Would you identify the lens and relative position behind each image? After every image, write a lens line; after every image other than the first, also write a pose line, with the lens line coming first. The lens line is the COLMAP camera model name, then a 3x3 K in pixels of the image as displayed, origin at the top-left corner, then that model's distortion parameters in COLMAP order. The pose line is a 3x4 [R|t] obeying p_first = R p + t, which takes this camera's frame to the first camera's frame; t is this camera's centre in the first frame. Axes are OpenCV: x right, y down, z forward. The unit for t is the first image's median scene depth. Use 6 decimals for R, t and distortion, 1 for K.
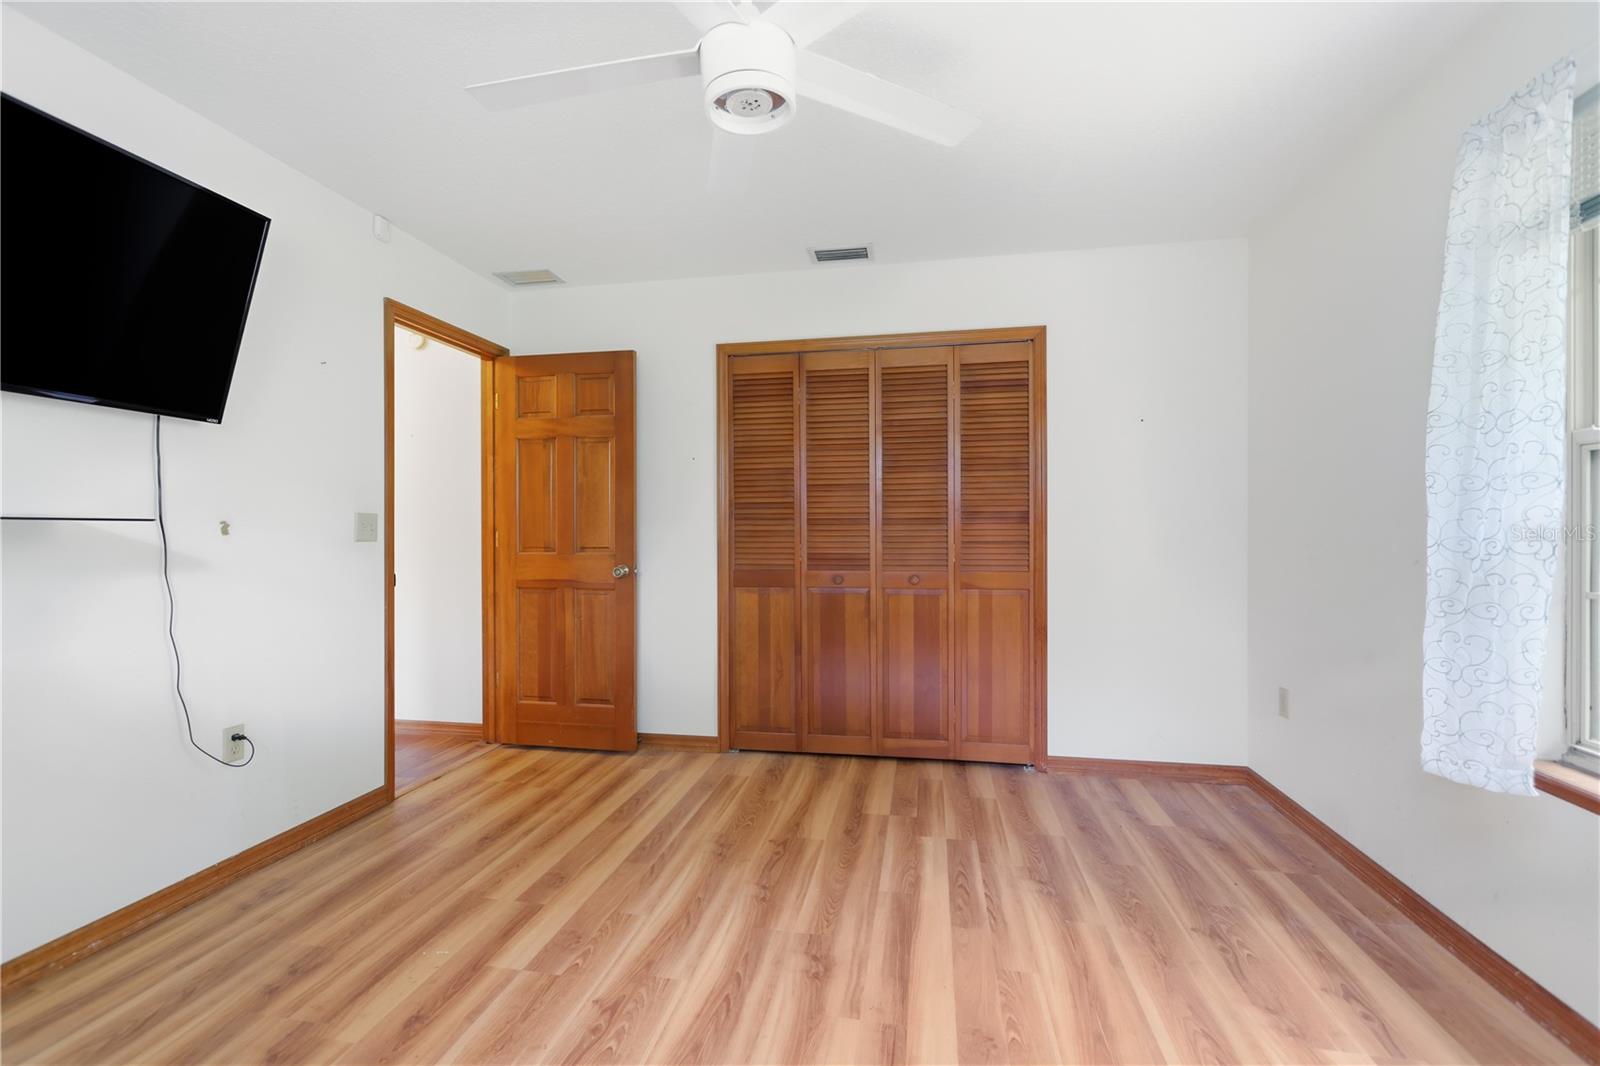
lens RADIAL K [[723.6, 0, 790.2], [0, 723.6, 532.4], [0, 0, 1]] dist [0.003054, 0.000315]
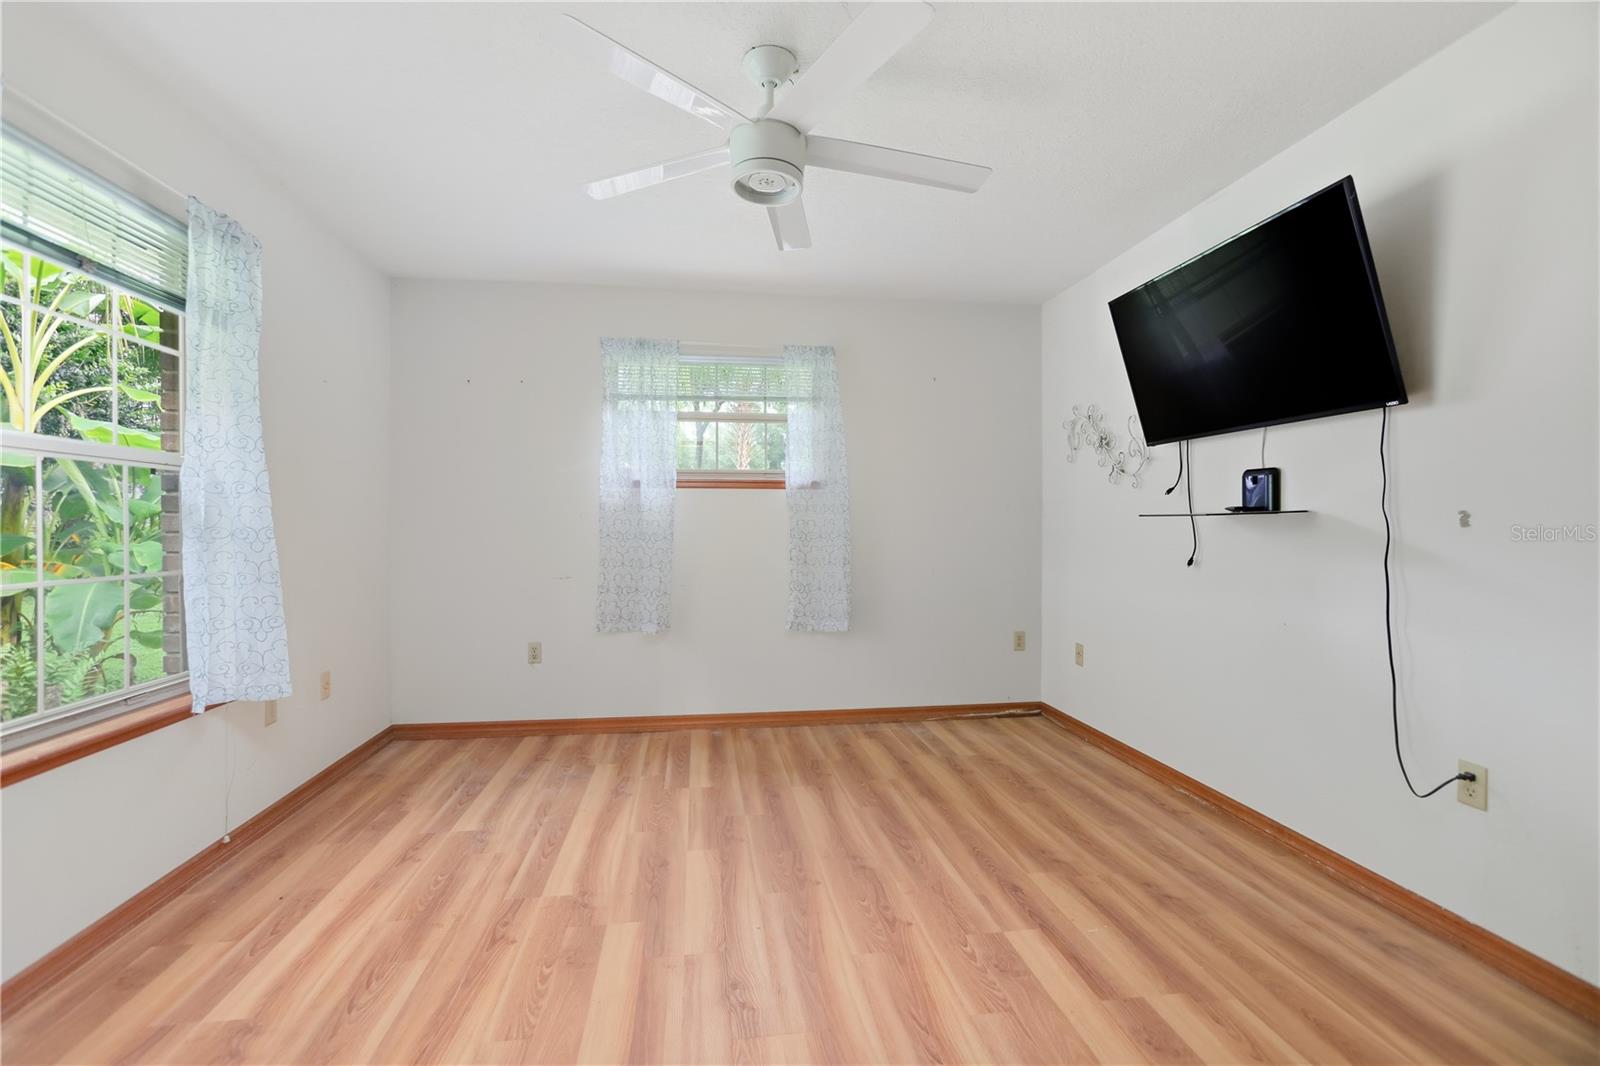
lens RADIAL K [[723.6, 0, 791.2], [0, 723.6, 528.7], [0, 0, 1]] dist [0.003054, 0.000315]
pose [[-0.948401, 0.005432, -0.317027, 0.245365], [0.001198, 0.999907, 0.013549, -0.007769], [0.317072, 0.012470, -0.948320, 1.774467]]
